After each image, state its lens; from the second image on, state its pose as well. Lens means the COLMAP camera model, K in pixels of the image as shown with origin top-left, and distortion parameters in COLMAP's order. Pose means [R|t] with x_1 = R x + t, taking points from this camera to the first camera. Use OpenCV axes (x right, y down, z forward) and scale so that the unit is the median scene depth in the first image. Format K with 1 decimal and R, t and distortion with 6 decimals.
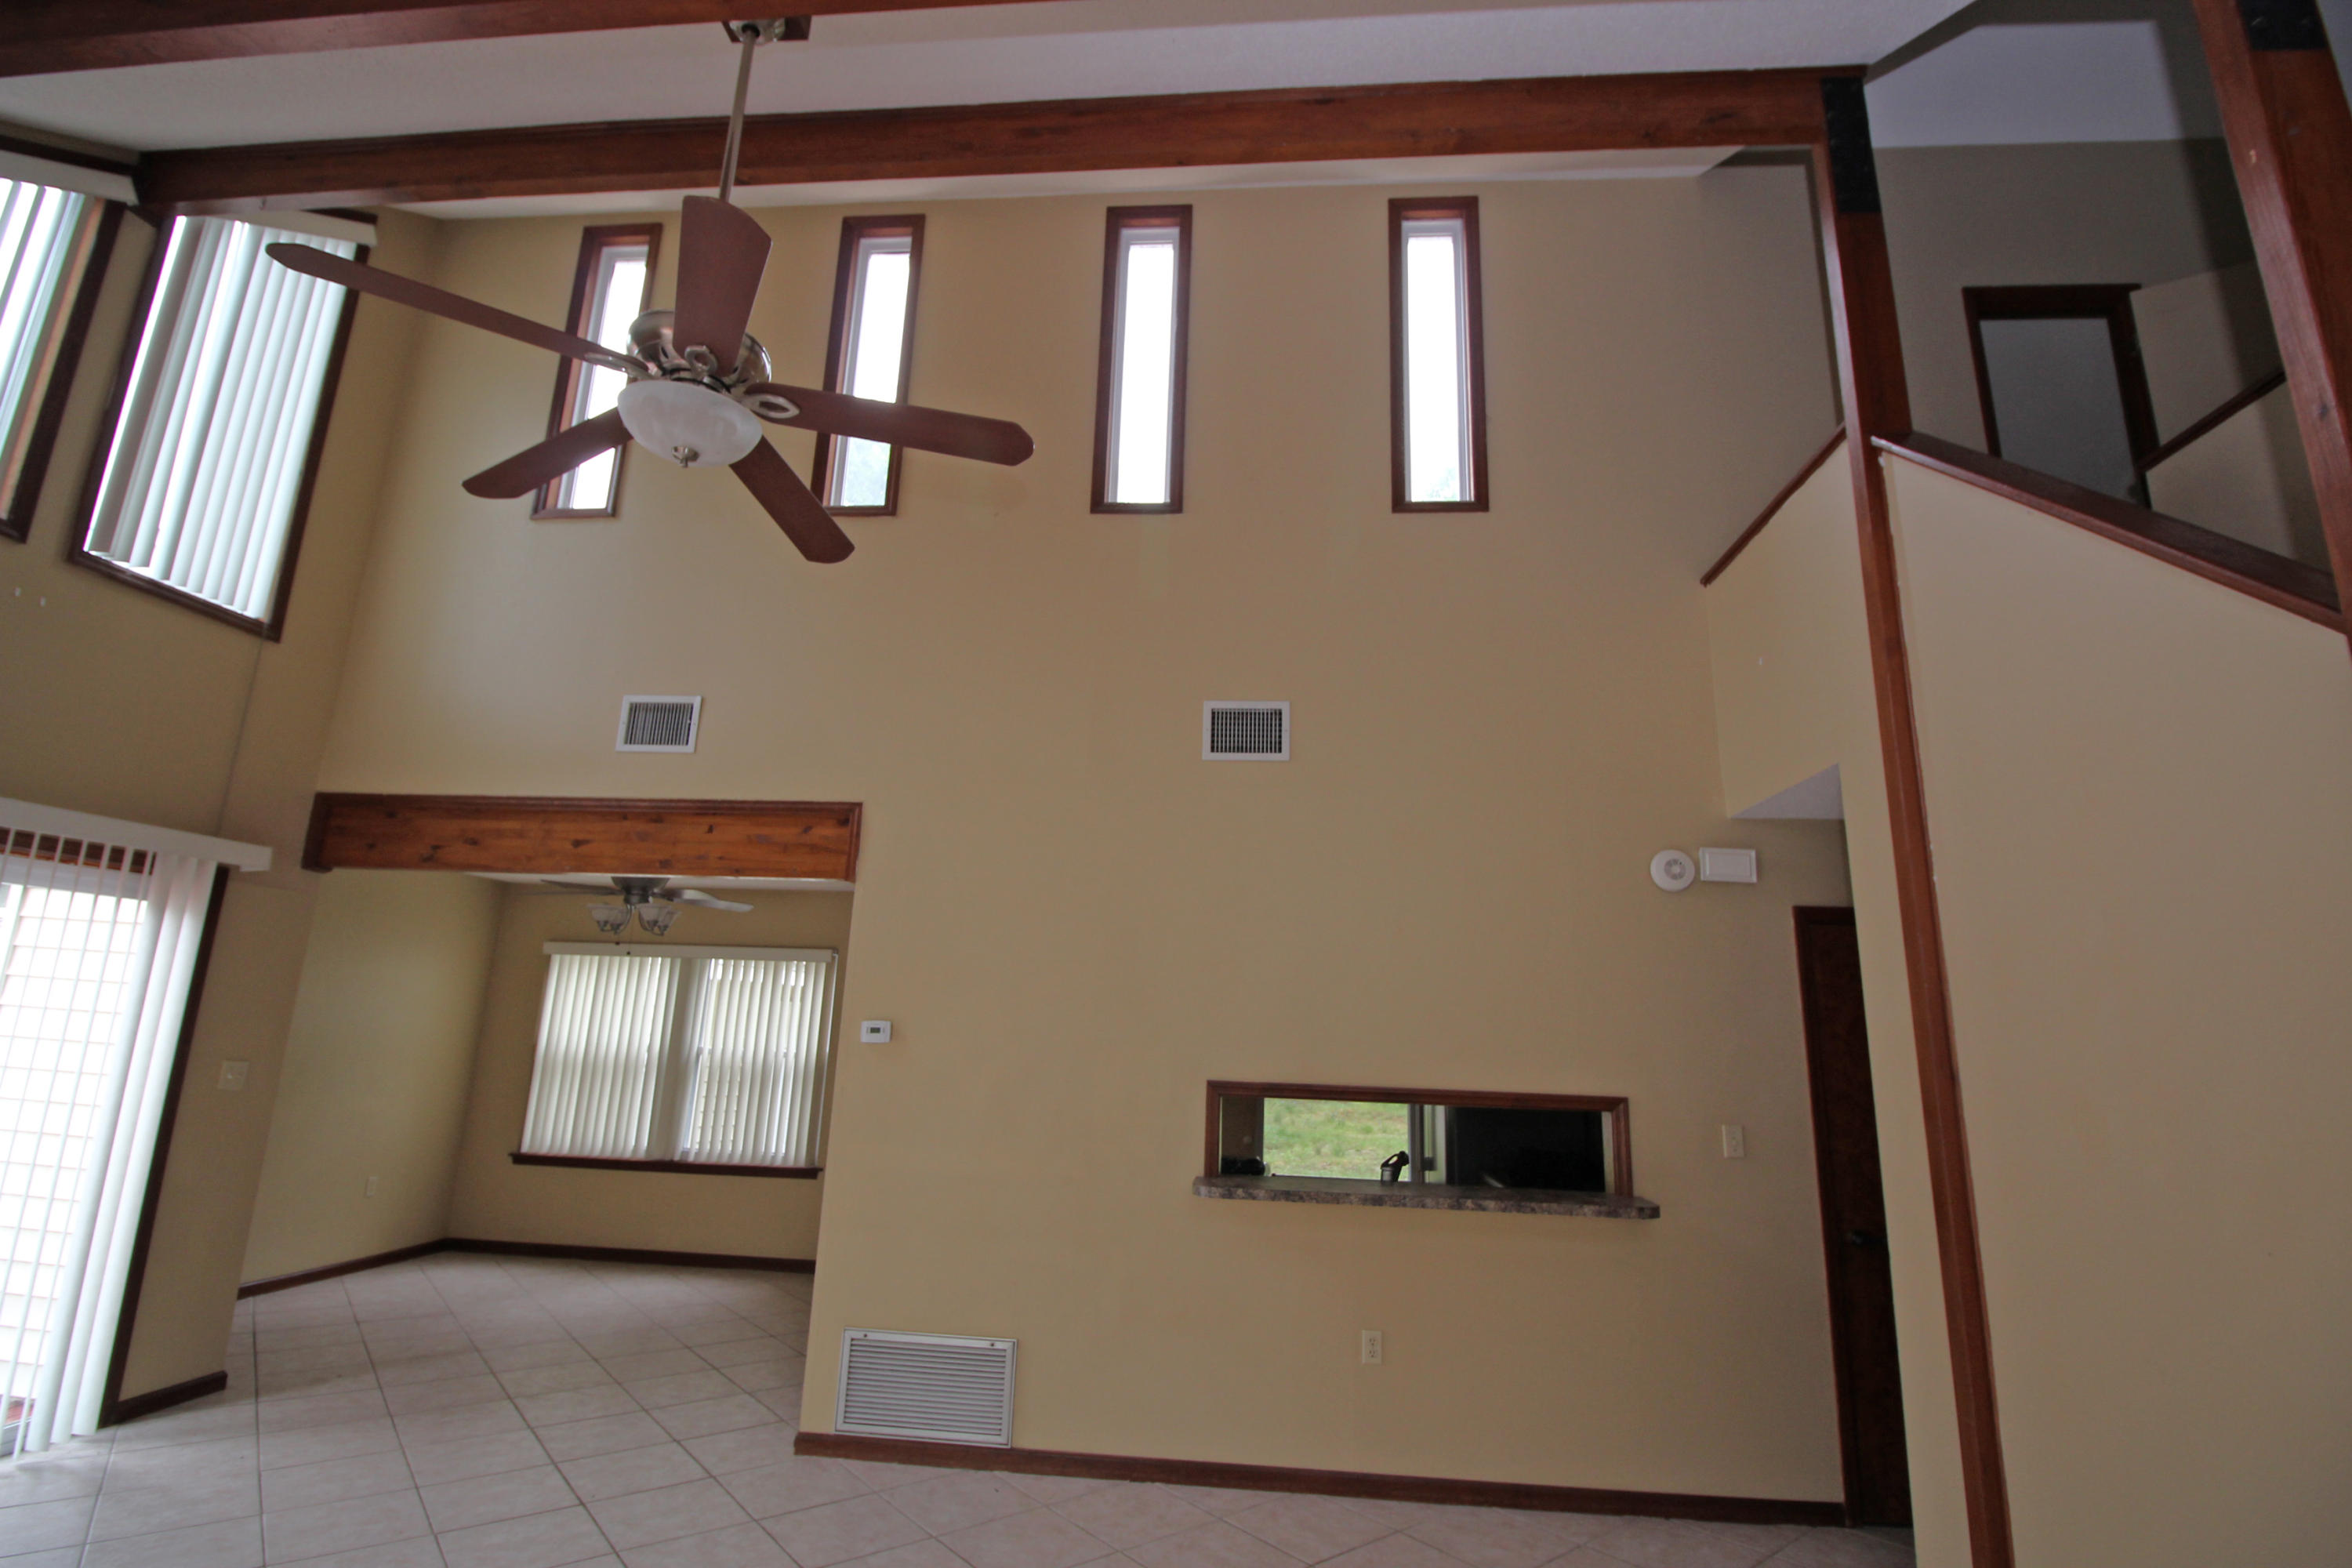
lens RADIAL K [[1085.9, 0, 1166.0], [0, 1085.9, 780.1], [0, 0, 1]] dist [-0.002445, -0.013630]
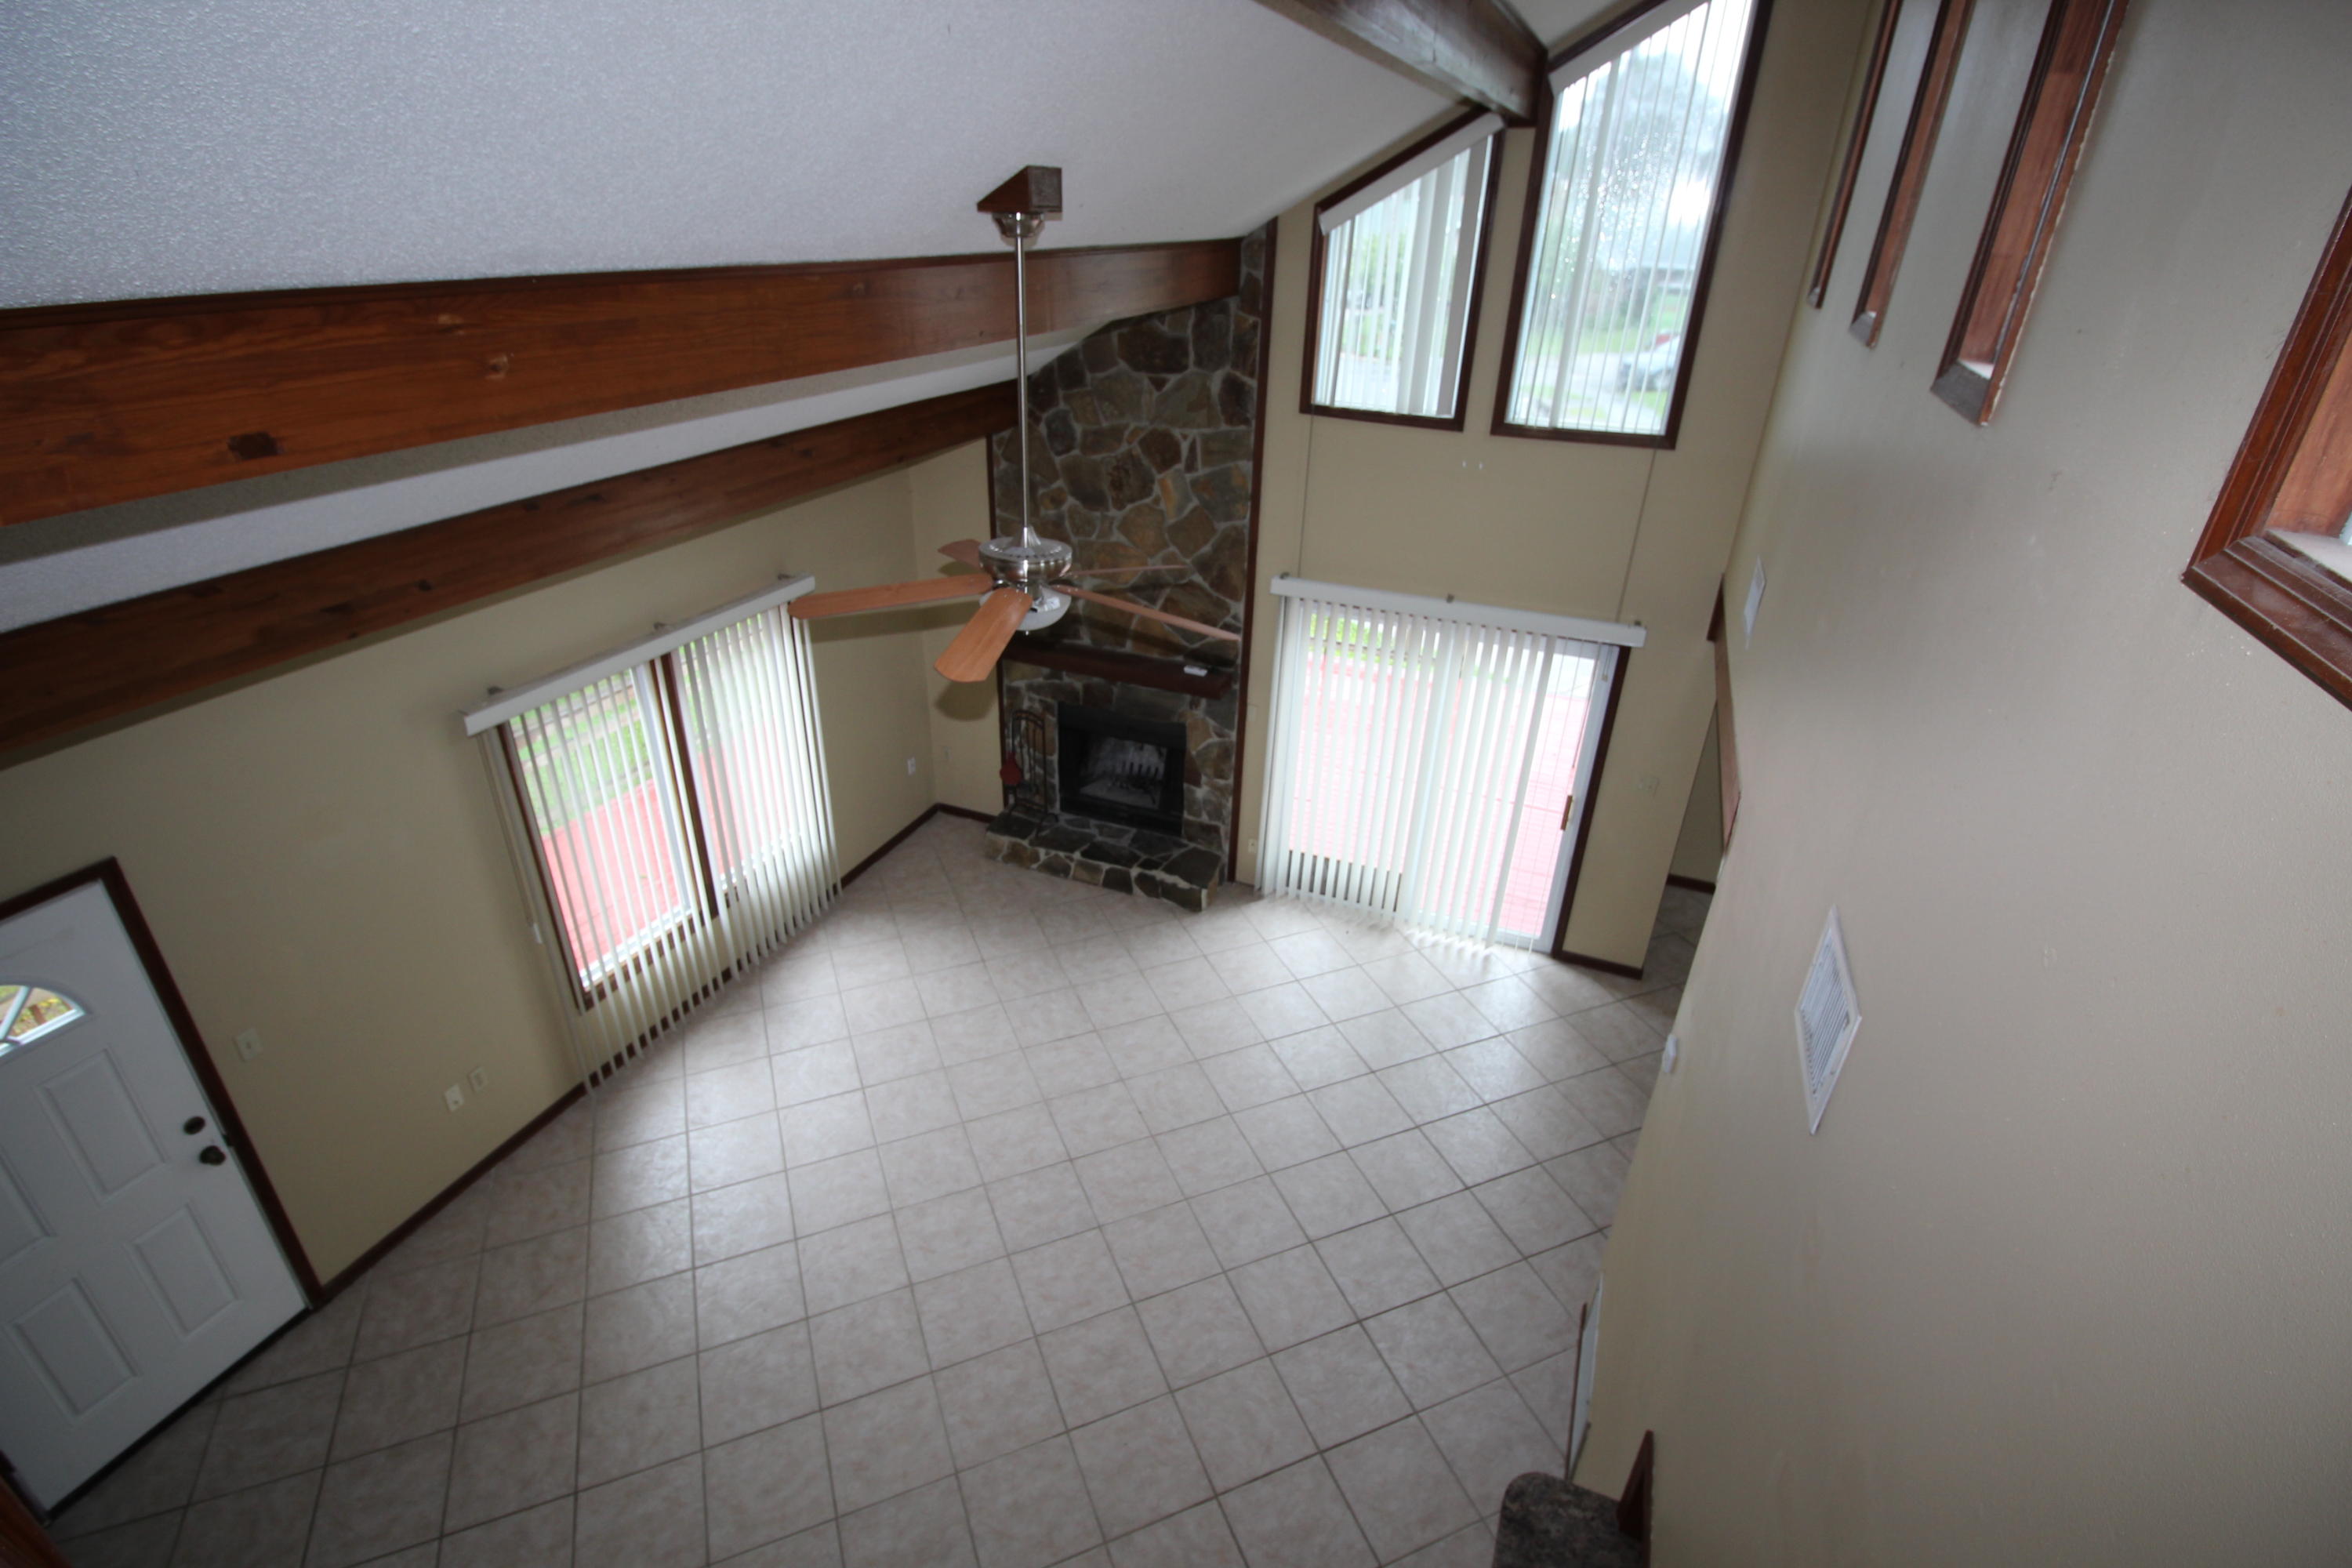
lens RADIAL K [[1101.8, 0, 1172.5], [0, 1101.8, 779.7], [0, 0, 1]] dist [0.001883, -0.013485]
pose [[-0.294955, 0.403280, -0.866237, 0.470002], [0.180212, 0.913778, 0.364051, -0.322207], [0.938363, -0.048728, -0.342200, 0.870851]]
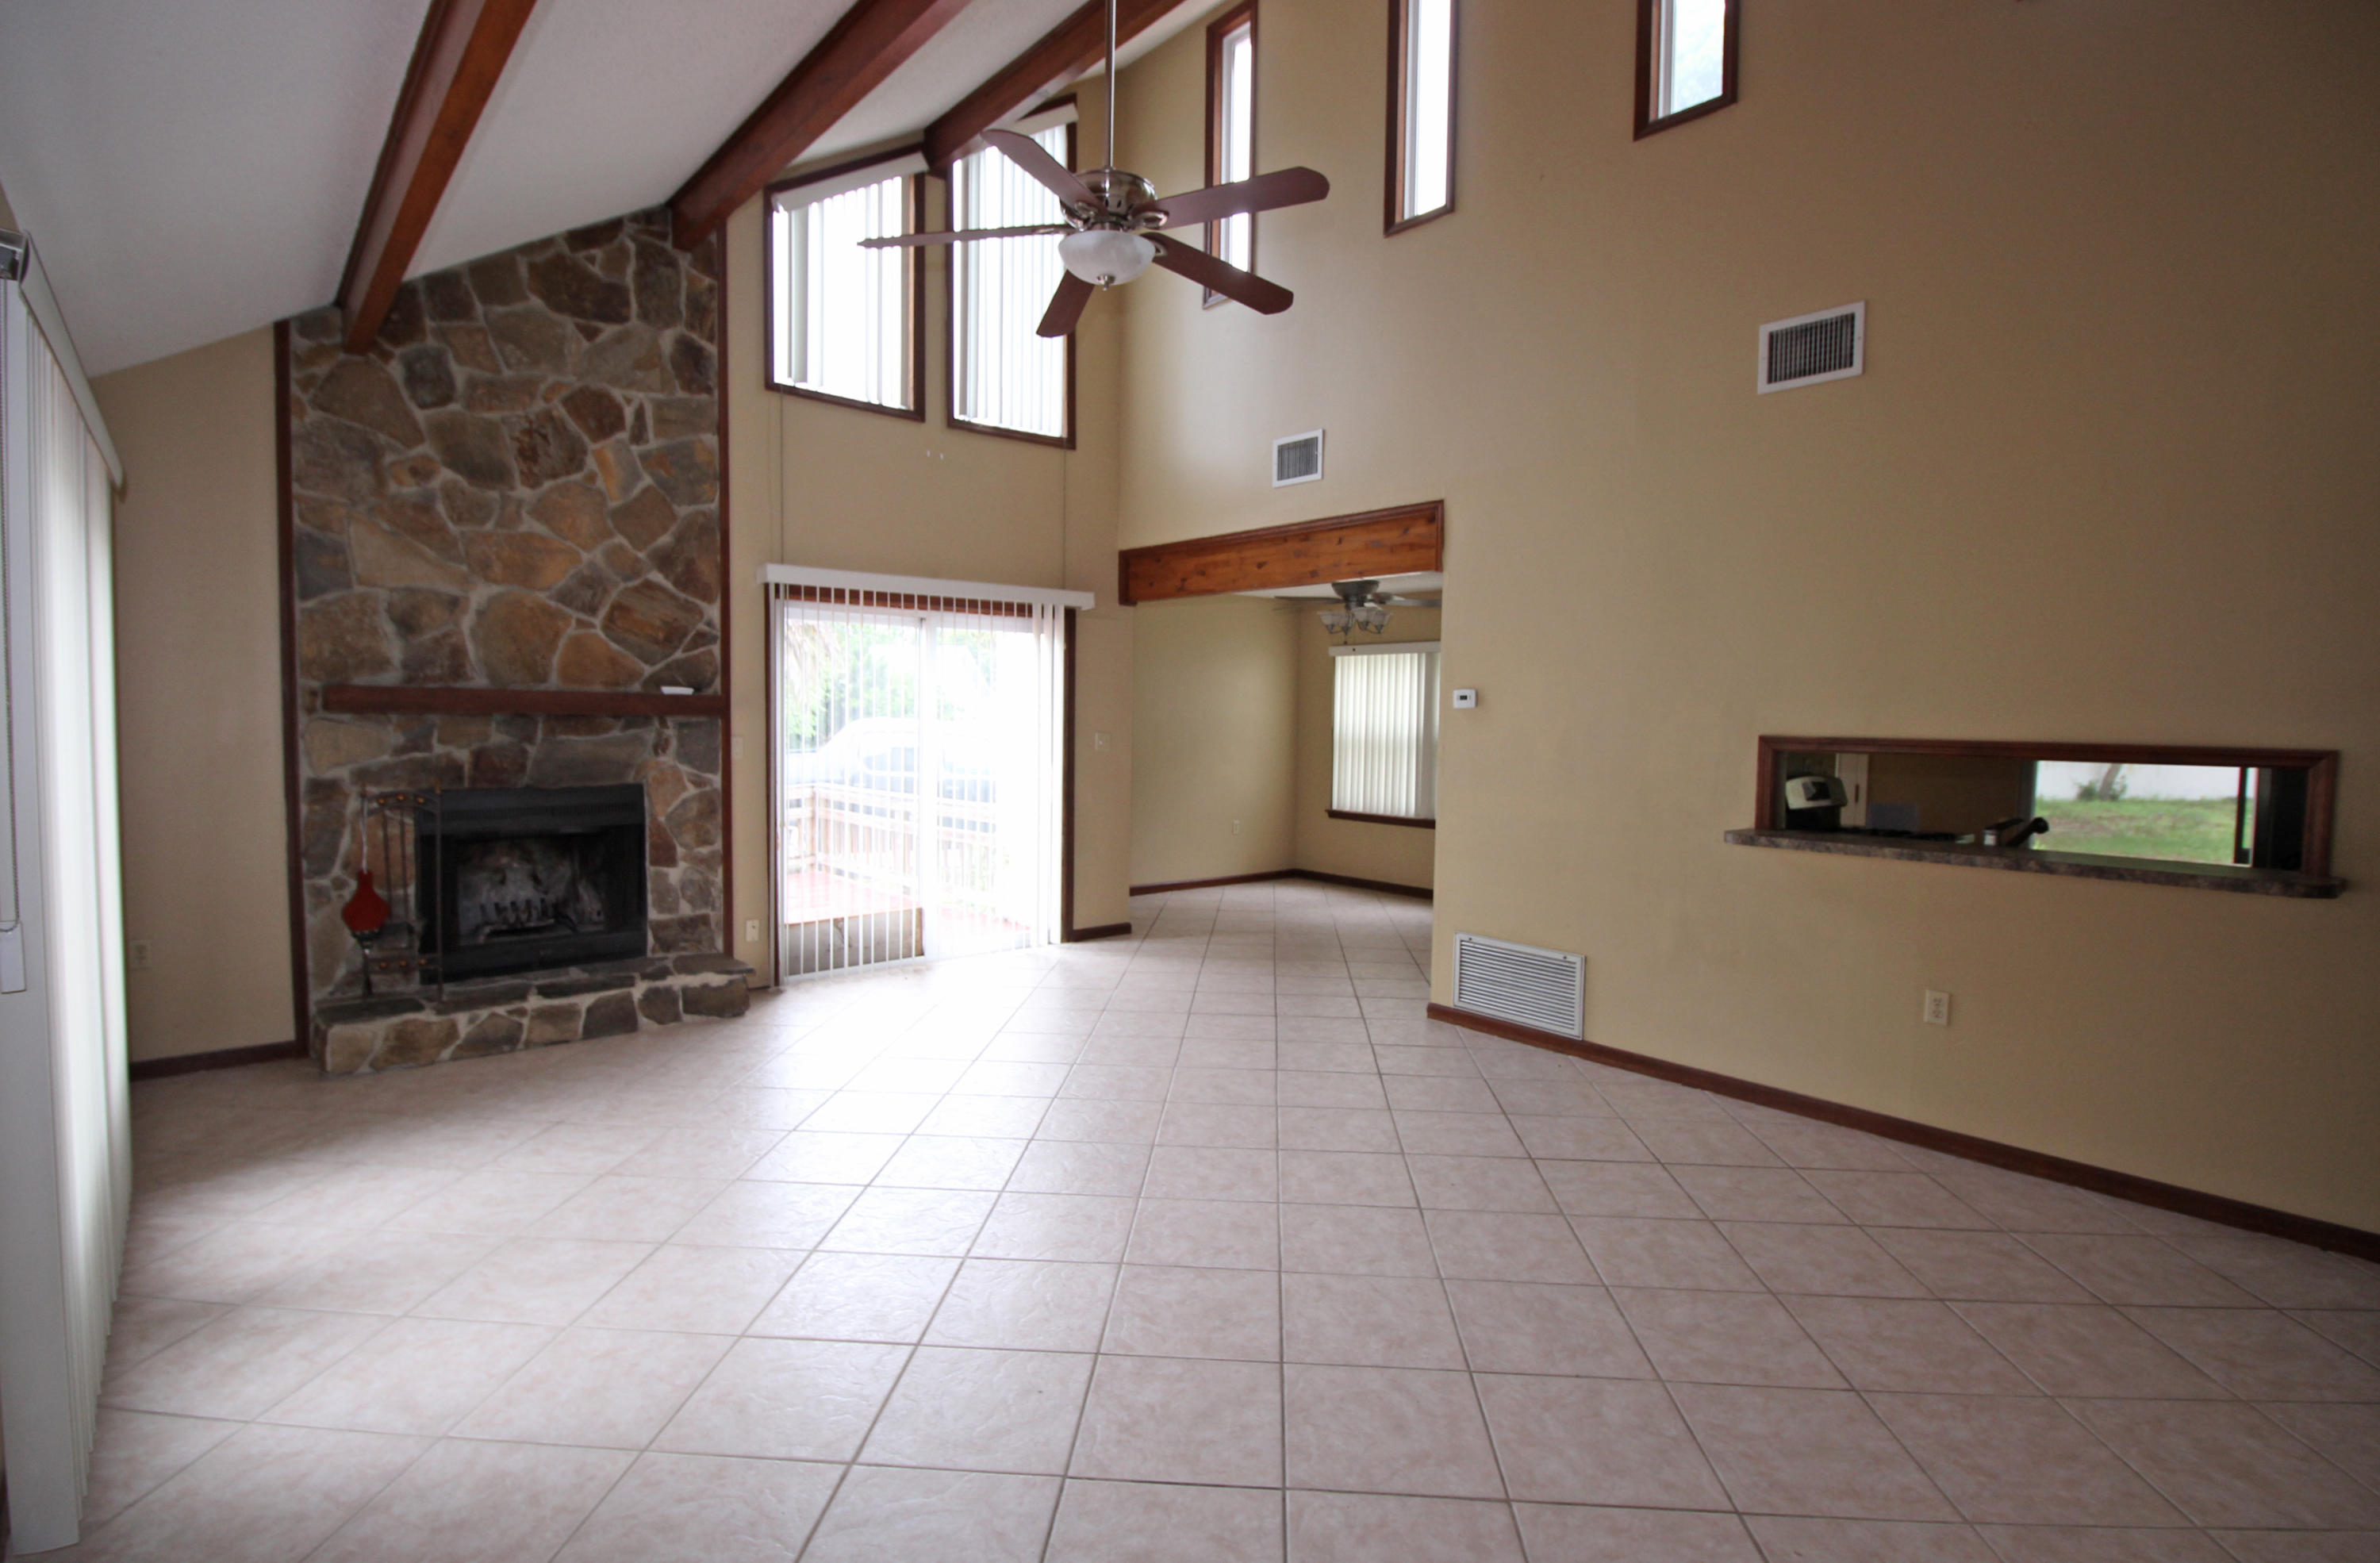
lens RADIAL K [[1124.6, 0, 1190.0], [0, 1124.6, 781.5], [0, 0, 1]] dist [-0.009484, -0.005719]
pose [[0.720684, 0.018396, -0.693019, 0.329116], [0.167294, 0.965491, 0.199601, 0.025732], [0.672776, -0.259787, 0.692736, -0.049809]]
